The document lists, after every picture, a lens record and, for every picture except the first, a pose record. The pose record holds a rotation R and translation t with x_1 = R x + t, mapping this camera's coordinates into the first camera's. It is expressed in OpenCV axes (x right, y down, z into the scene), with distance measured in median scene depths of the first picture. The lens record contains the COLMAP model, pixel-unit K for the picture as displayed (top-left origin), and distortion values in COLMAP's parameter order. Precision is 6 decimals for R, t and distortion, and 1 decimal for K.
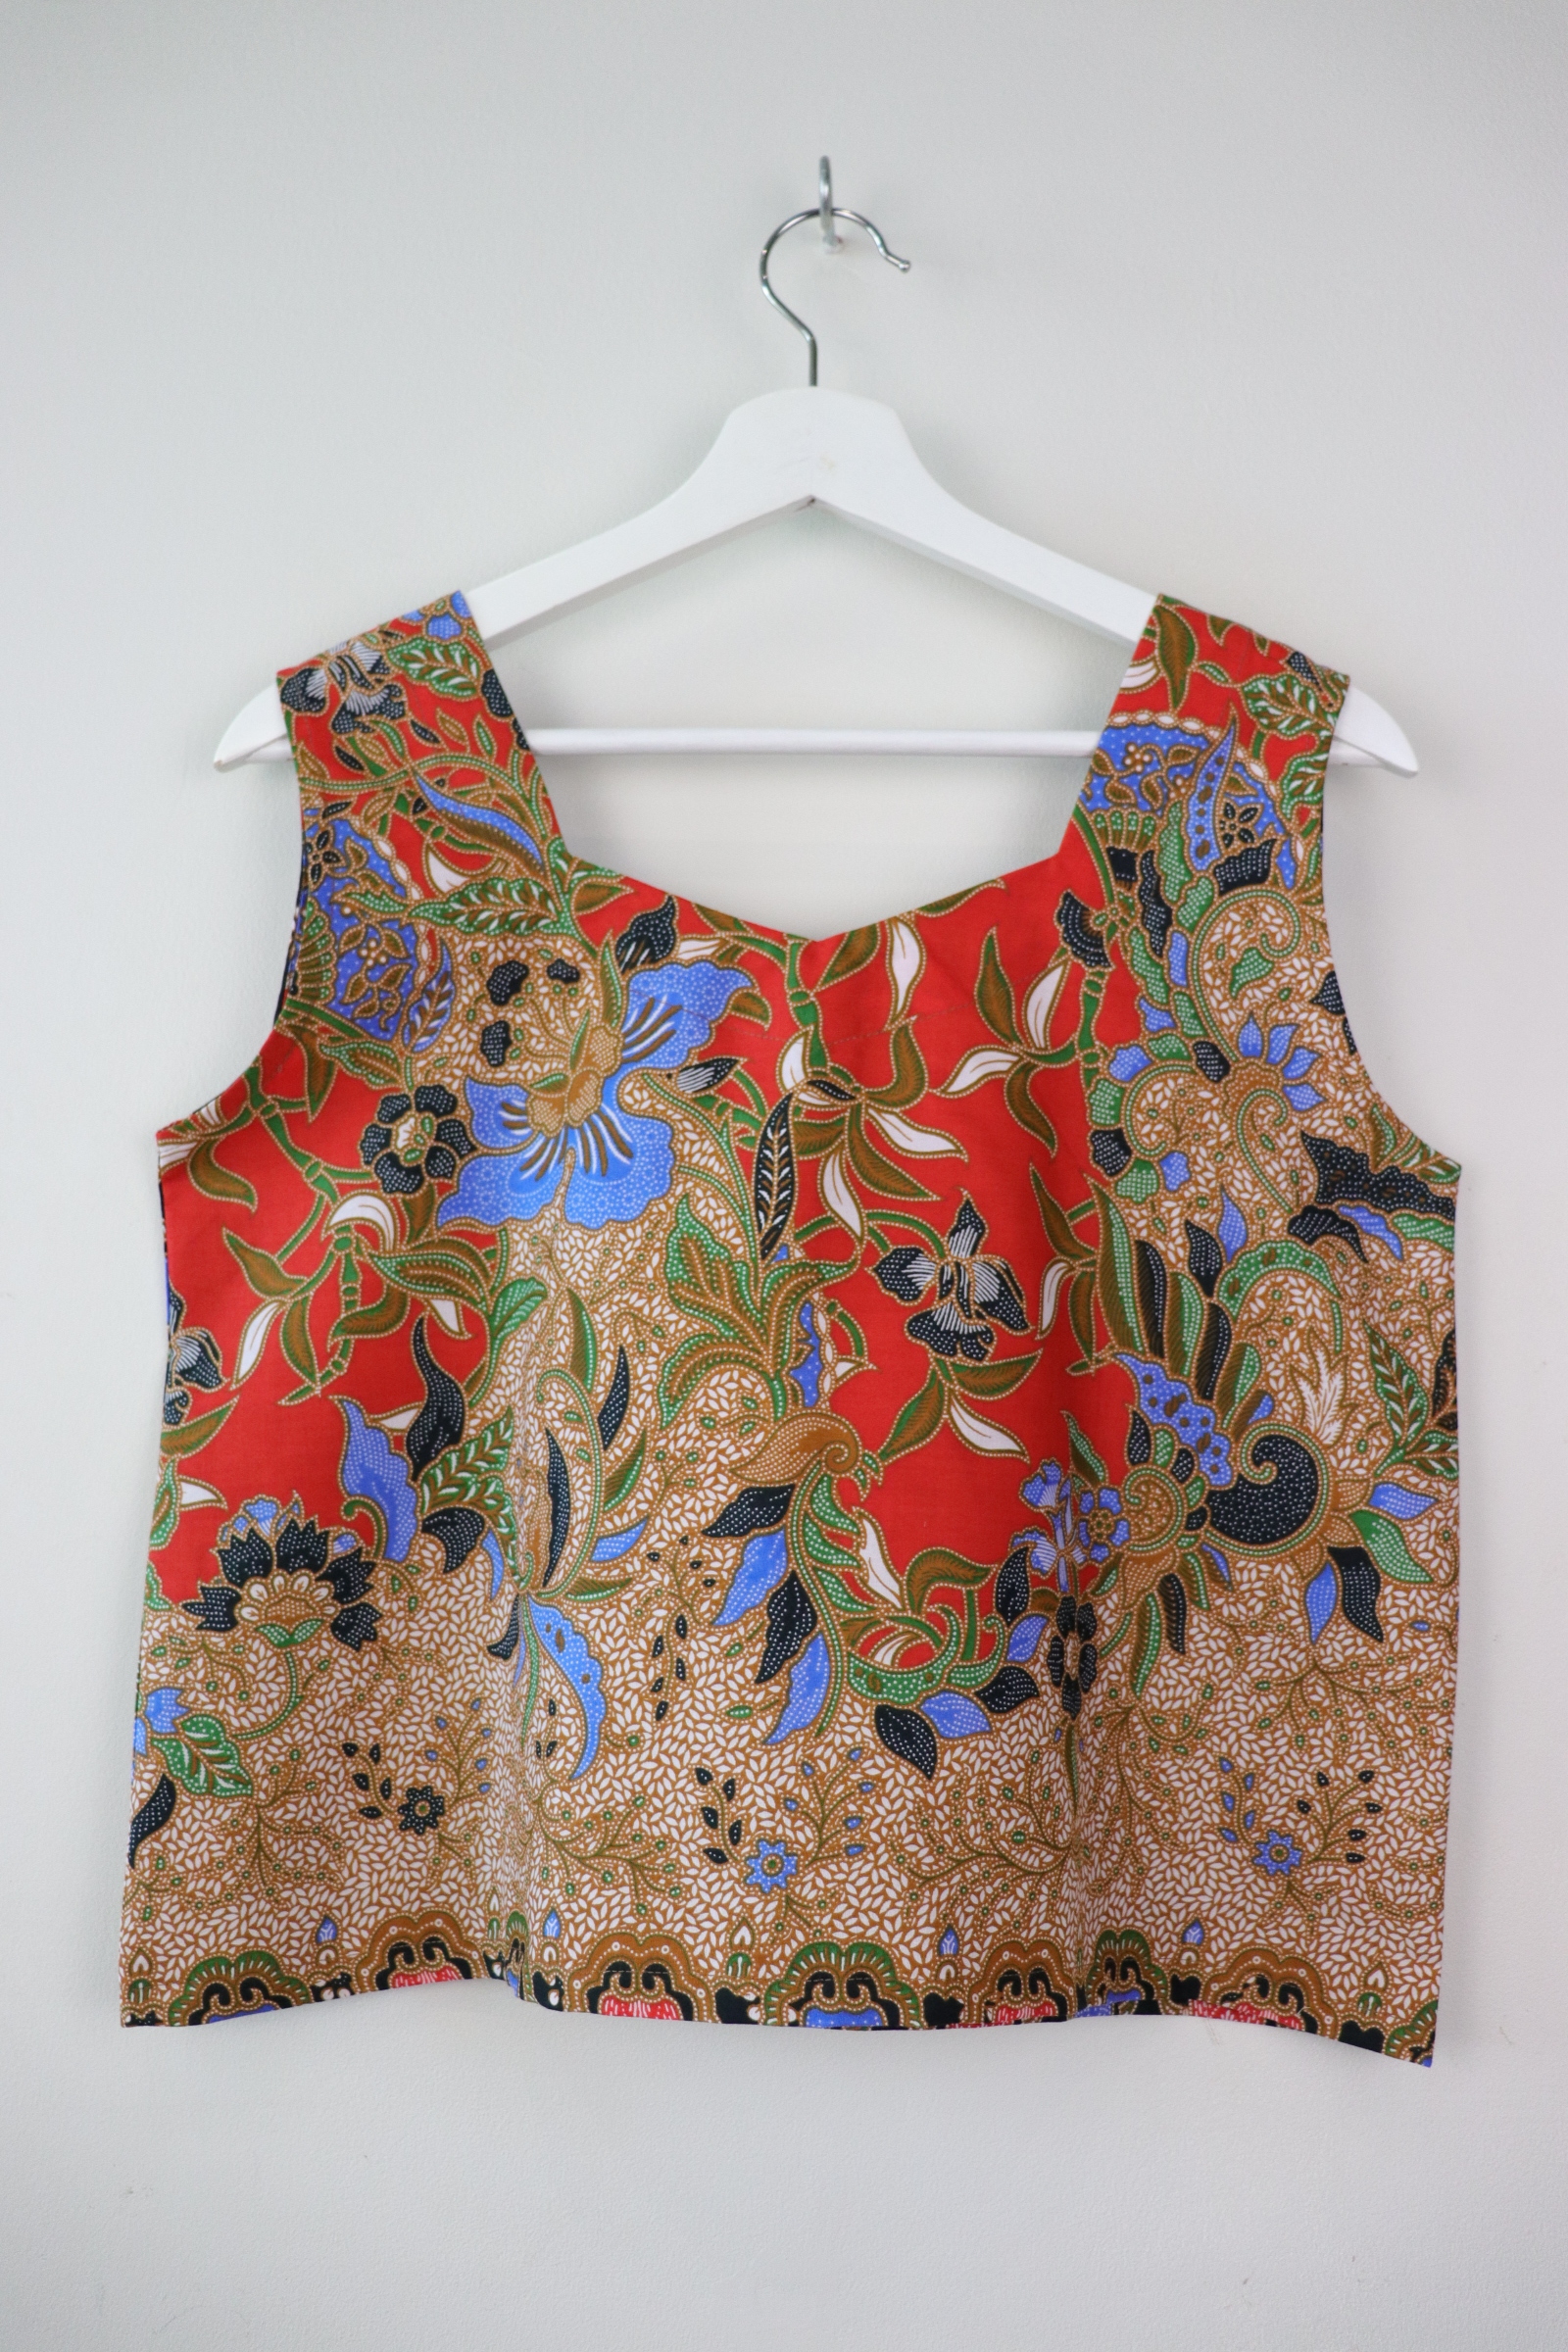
lens RADIAL K [[1876.0, 0, 784.0], [0, 1876.0, 1176.0], [0, 0, 1]] dist [-0.193084, 0.153729]
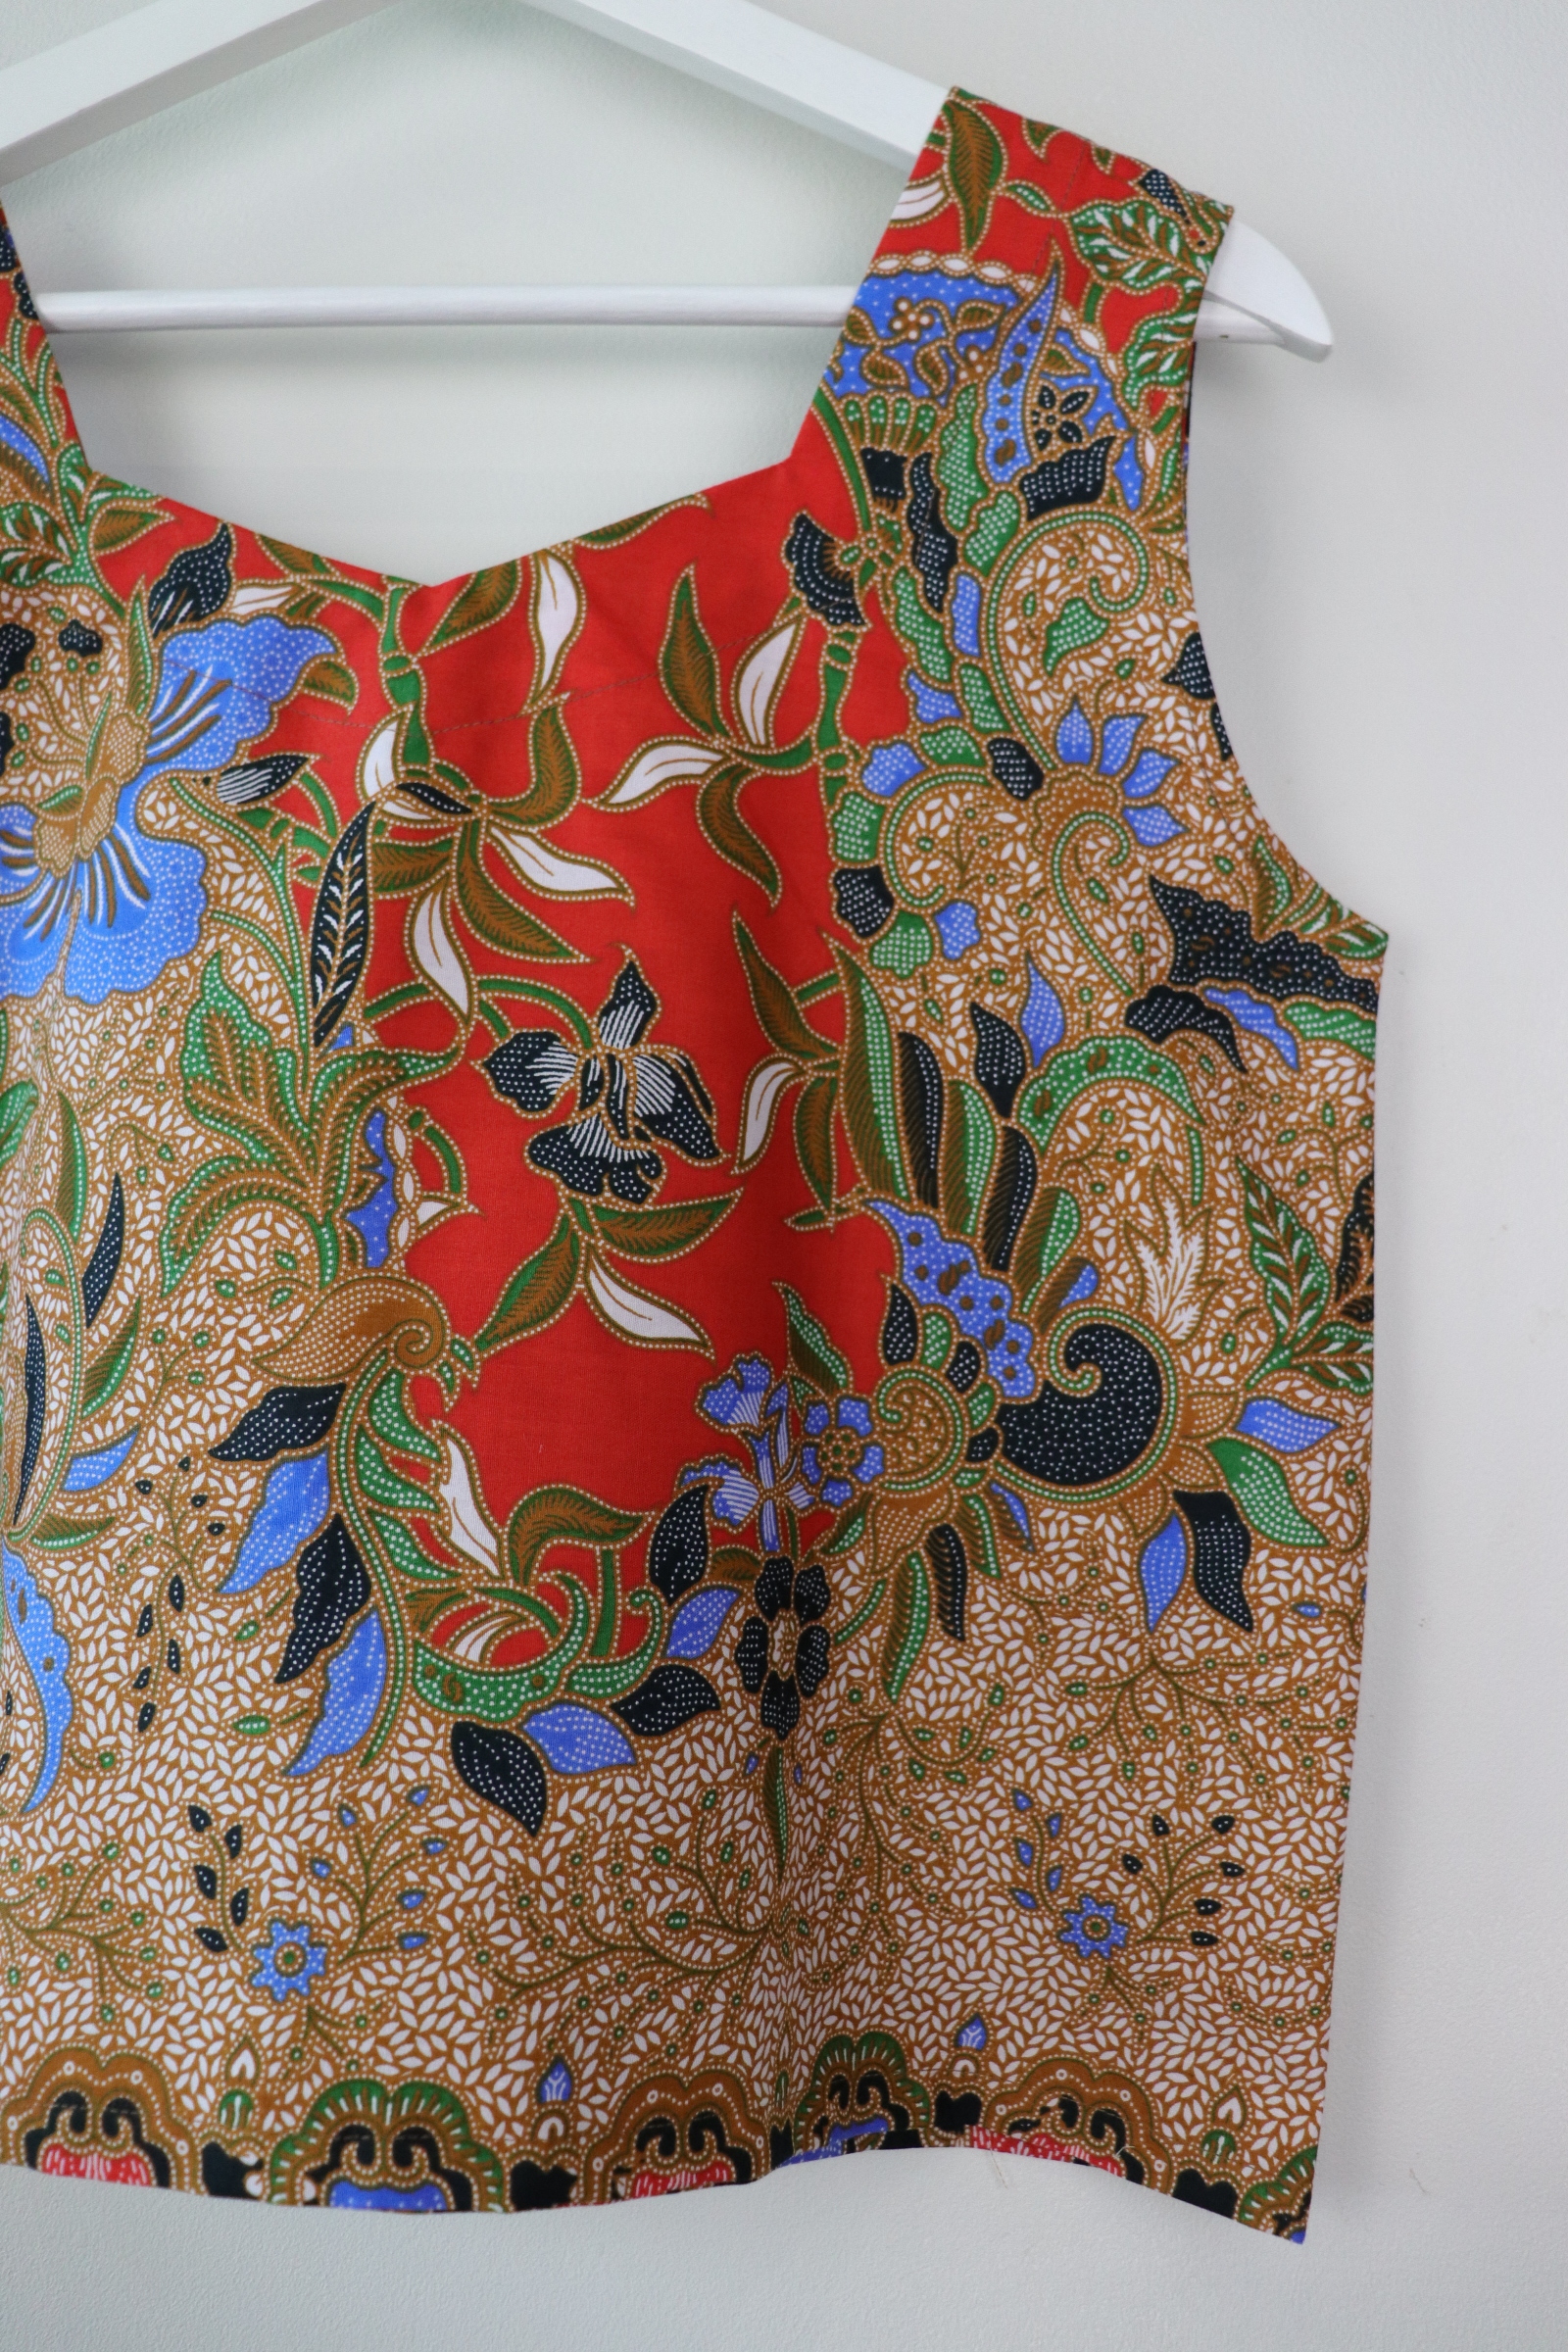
lens RADIAL K [[1913.3, 0, 780.4], [0, 1913.3, 1160.6], [0, 0, 1]] dist [-0.198499, 0.164770]
pose [[0.999866, 0.012981, 0.009937, 0.143502], [-0.013517, 0.998346, 0.055878, 0.044015], [-0.009196, -0.056005, 0.998388, 0.315519]]
